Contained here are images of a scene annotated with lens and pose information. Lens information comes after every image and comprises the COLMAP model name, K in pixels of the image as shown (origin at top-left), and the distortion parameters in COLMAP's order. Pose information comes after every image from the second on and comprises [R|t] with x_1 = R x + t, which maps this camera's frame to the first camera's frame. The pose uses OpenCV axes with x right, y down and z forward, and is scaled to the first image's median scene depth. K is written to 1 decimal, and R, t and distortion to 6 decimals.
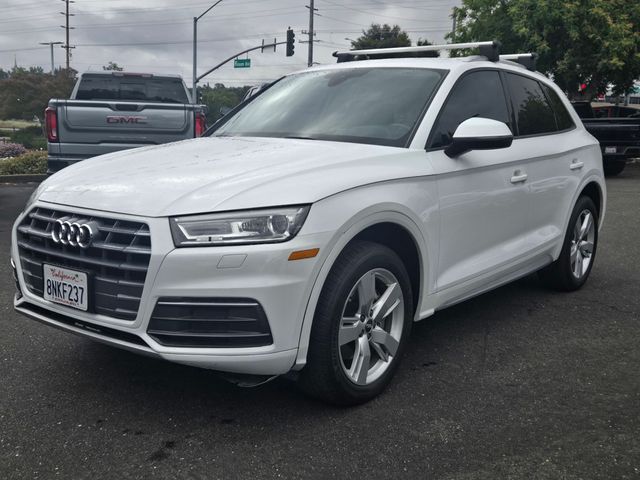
lens RADIAL K [[428.7, 0, 320.0], [0, 428.7, 240.0], [0, 0, 1]] dist [0.020396, -0.006494]
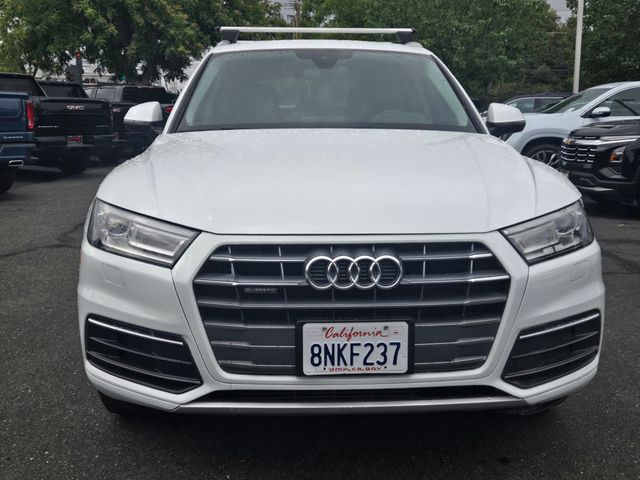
lens RADIAL K [[449.8, 0, 320.0], [0, 449.8, 240.0], [0, 0, 1]] dist [0.033871, 0.000142]
pose [[0.887225, -0.136130, 0.440794, -0.993866], [0.128097, 0.990595, 0.048091, -0.115349], [-0.443195, 0.013797, 0.896319, 0.383576]]
